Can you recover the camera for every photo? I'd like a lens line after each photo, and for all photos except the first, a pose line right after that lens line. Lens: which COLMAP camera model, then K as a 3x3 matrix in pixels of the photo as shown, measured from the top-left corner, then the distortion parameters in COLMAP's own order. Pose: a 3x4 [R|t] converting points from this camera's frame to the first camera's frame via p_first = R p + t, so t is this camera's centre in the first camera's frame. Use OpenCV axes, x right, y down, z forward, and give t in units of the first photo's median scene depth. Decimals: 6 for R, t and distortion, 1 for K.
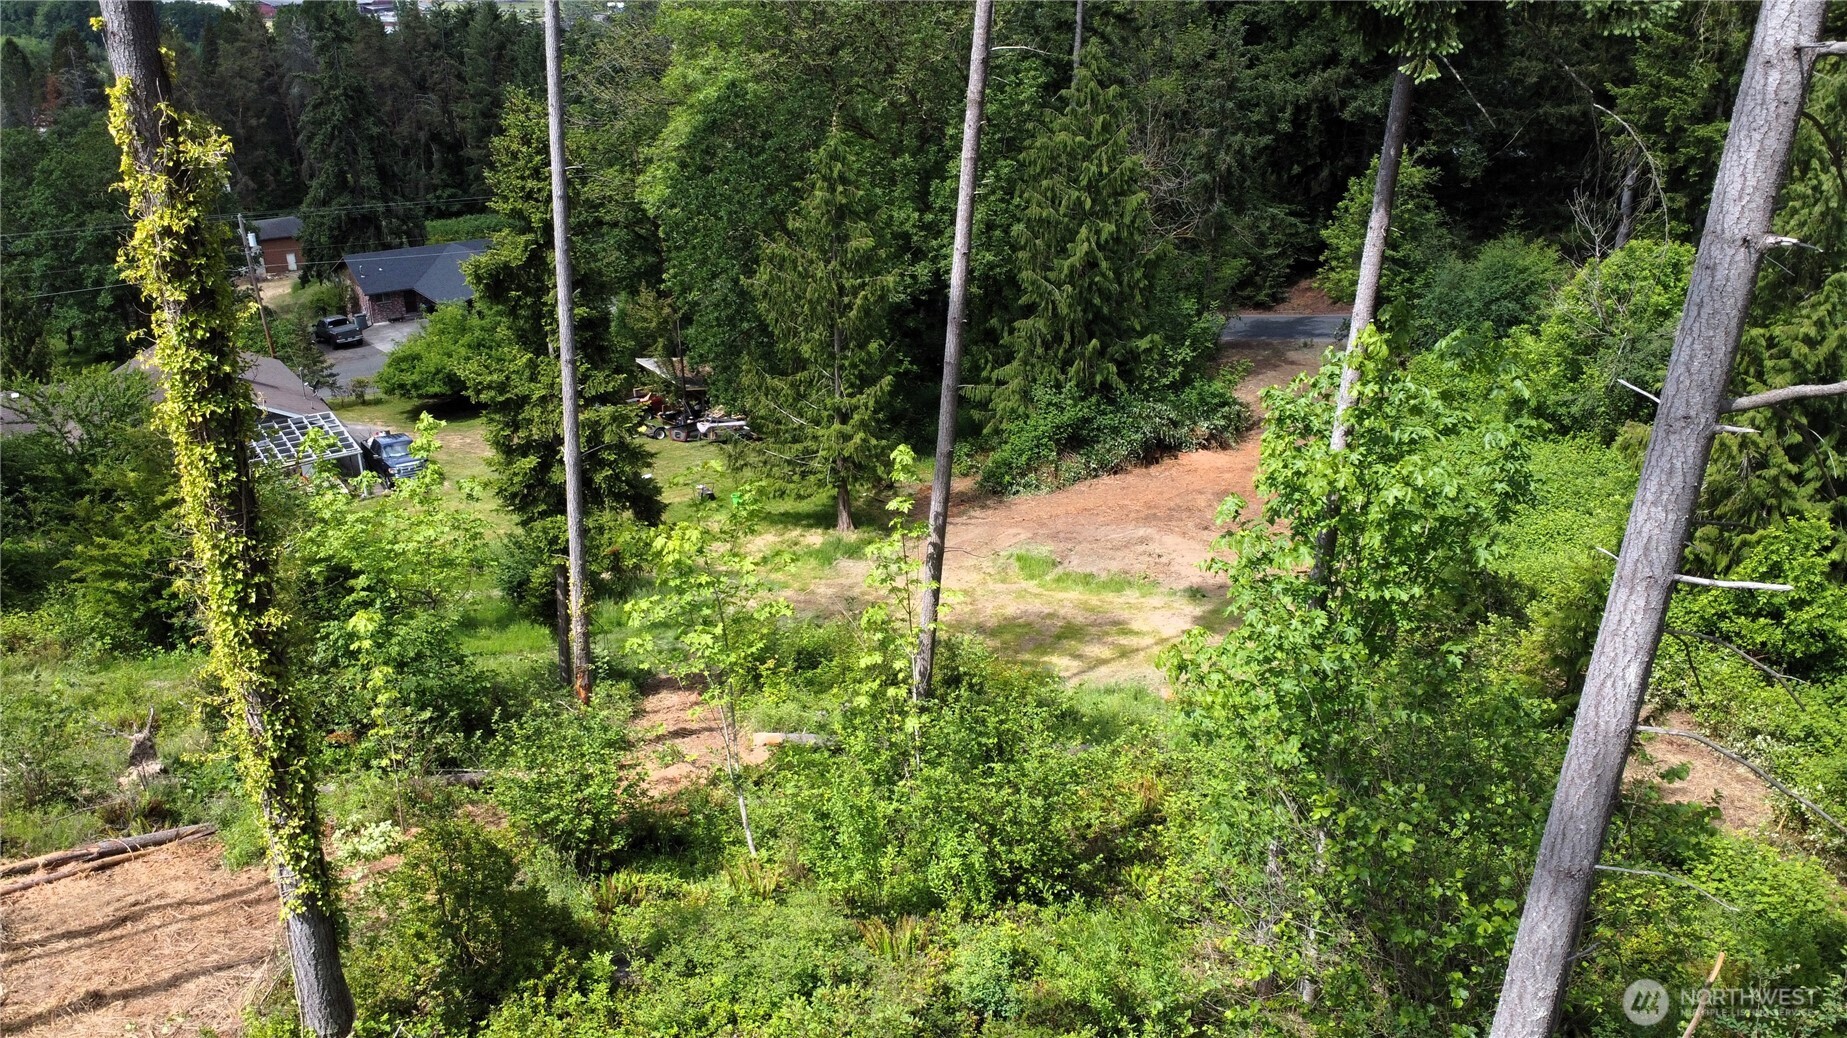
lens RADIAL K [[1368.3, 0, 913.6], [0, 1368.3, 519.1], [0, 0, 1]] dist [0.004845, -0.005131]
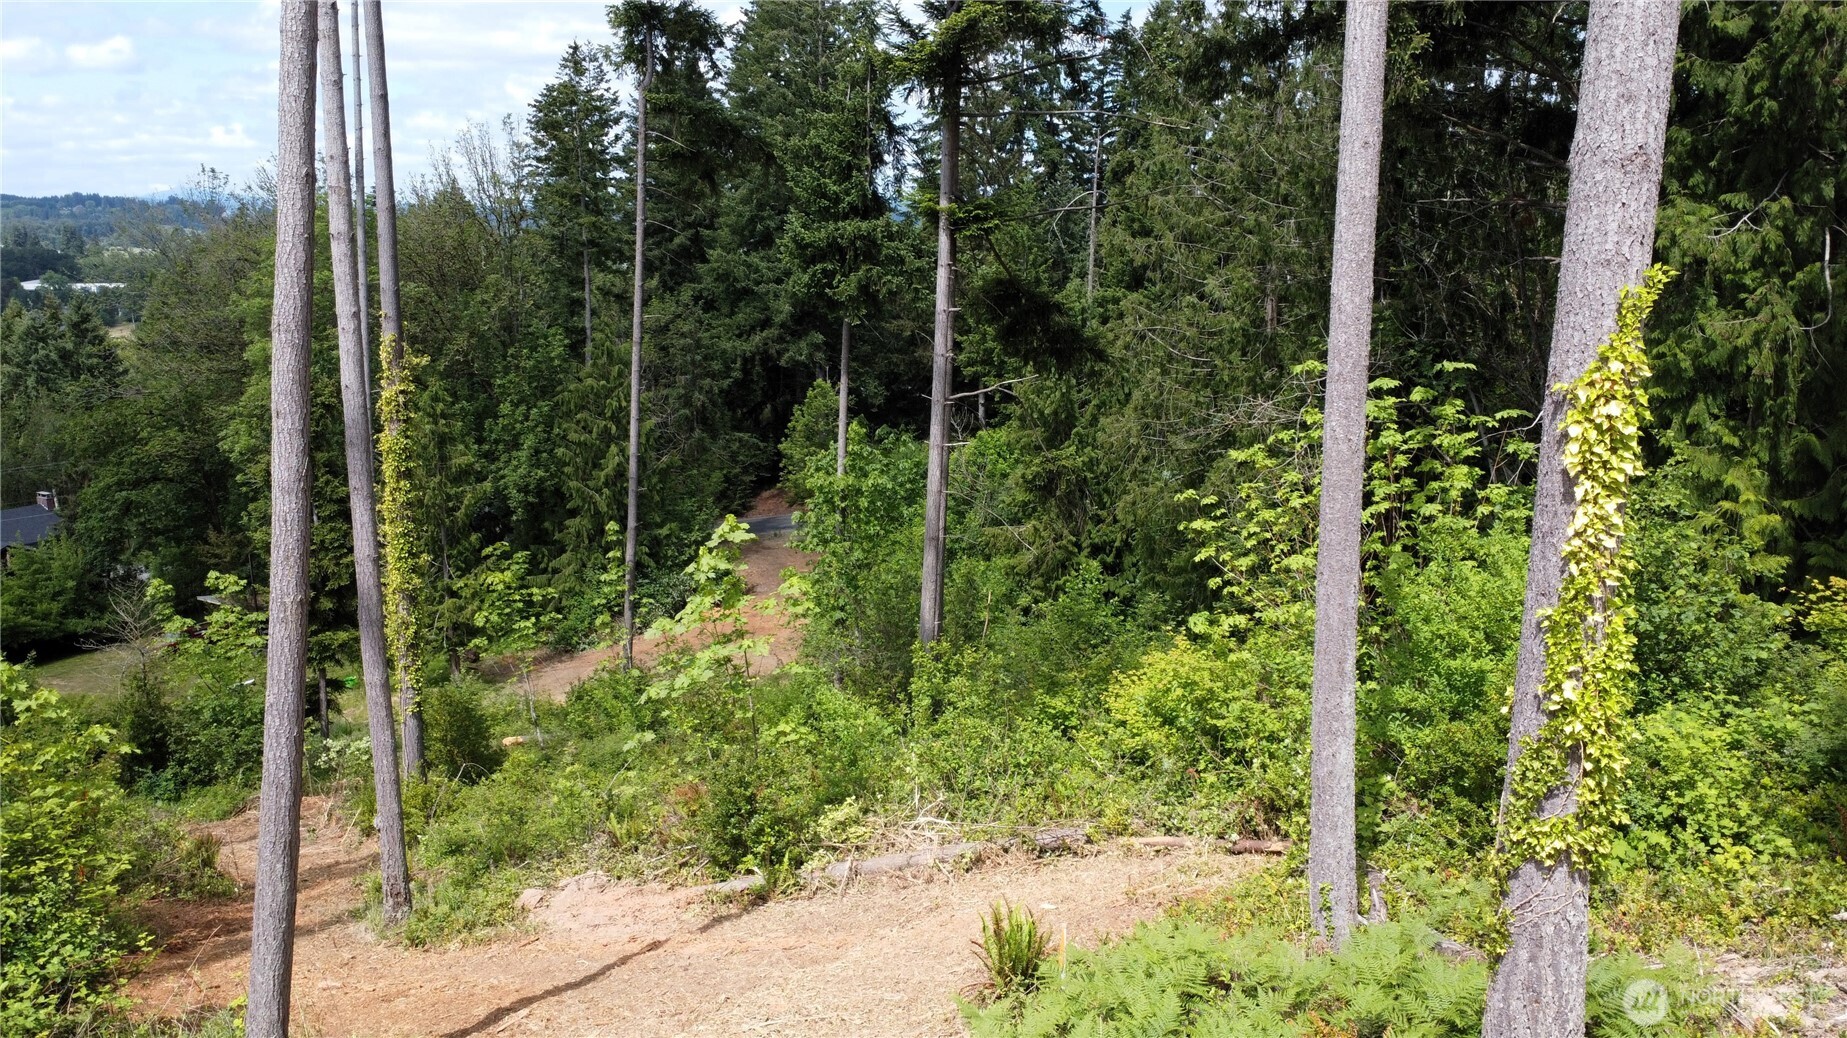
lens RADIAL K [[1368.3, 0, 913.6], [0, 1368.3, 519.1], [0, 0, 1]] dist [0.004845, -0.005131]
pose [[0.918101, -0.079008, 0.388393, -0.124941], [0.149246, 0.976717, -0.154108, 0.101233], [-0.367174, 0.199453, 0.908516, -0.293831]]
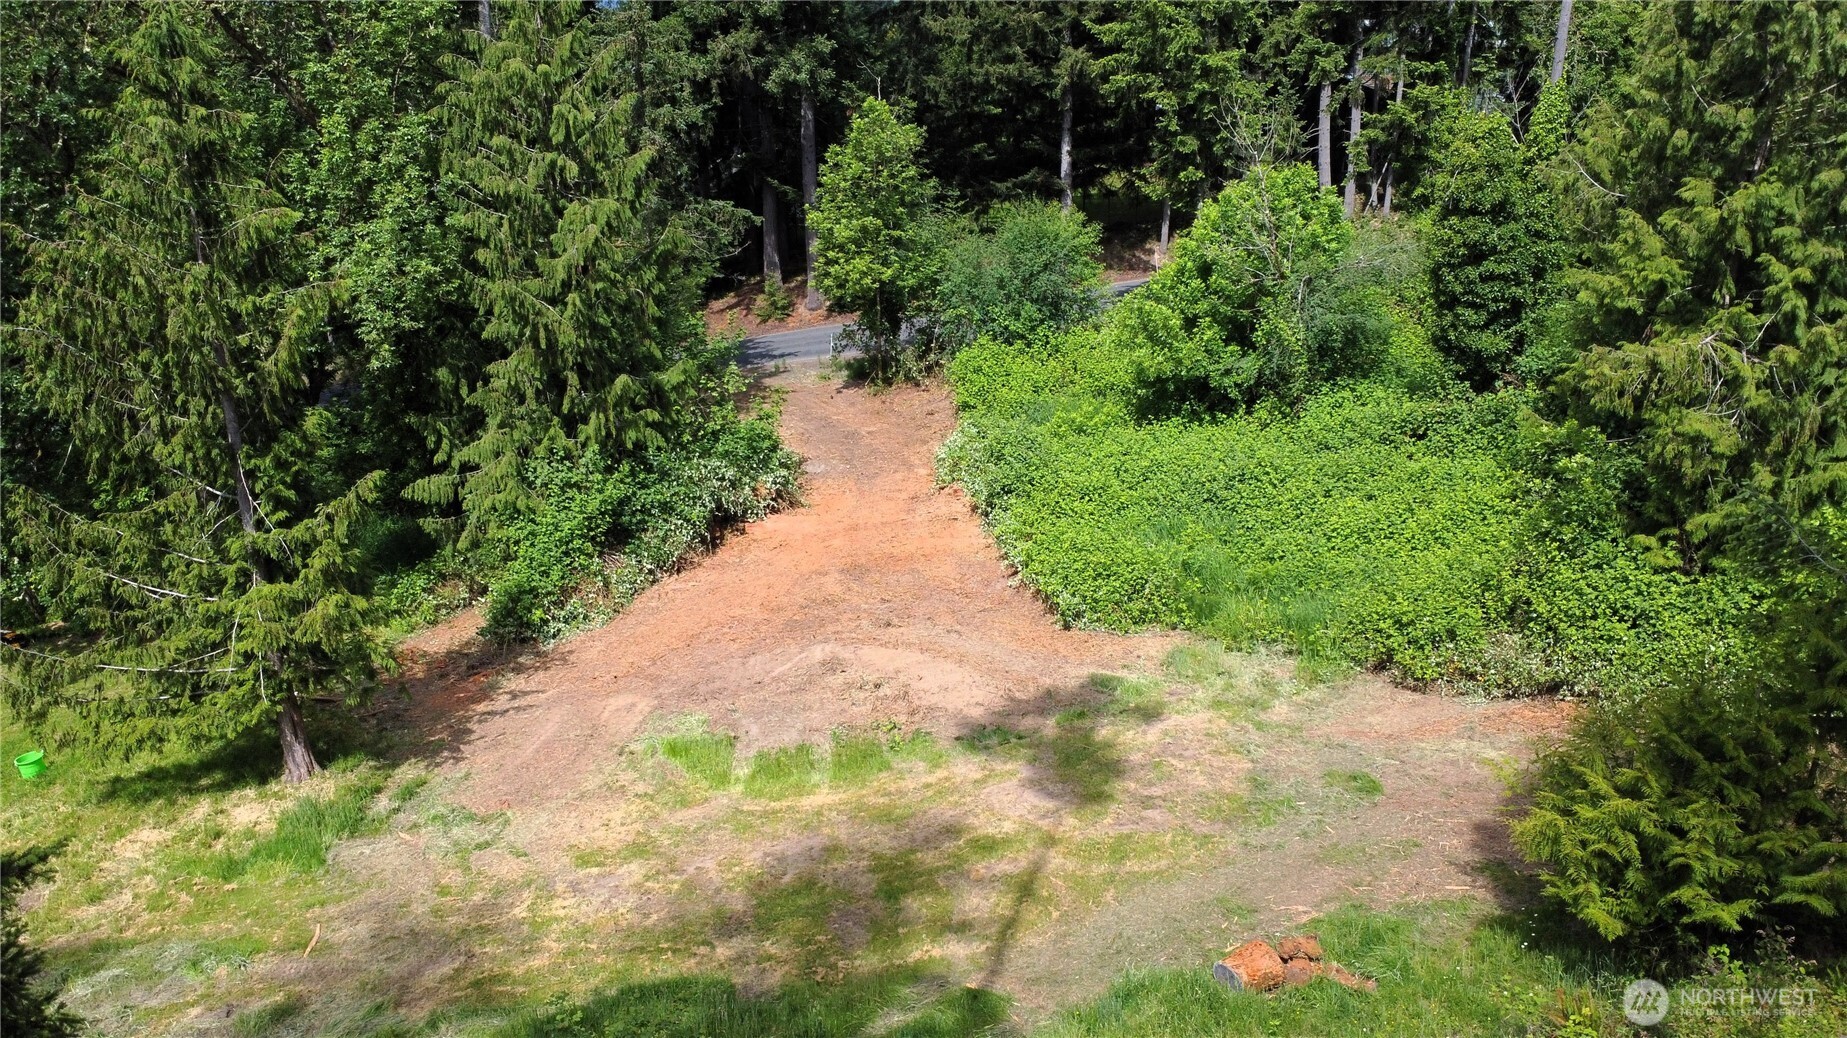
lens RADIAL K [[1368.3, 0, 913.6], [0, 1368.3, 519.1], [0, 0, 1]] dist [0.004845, -0.005131]
pose [[0.847651, -0.180790, 0.498801, -0.084319], [0.205749, 0.978592, 0.005044, -0.038337], [-0.489035, 0.098353, 0.866702, 0.365433]]
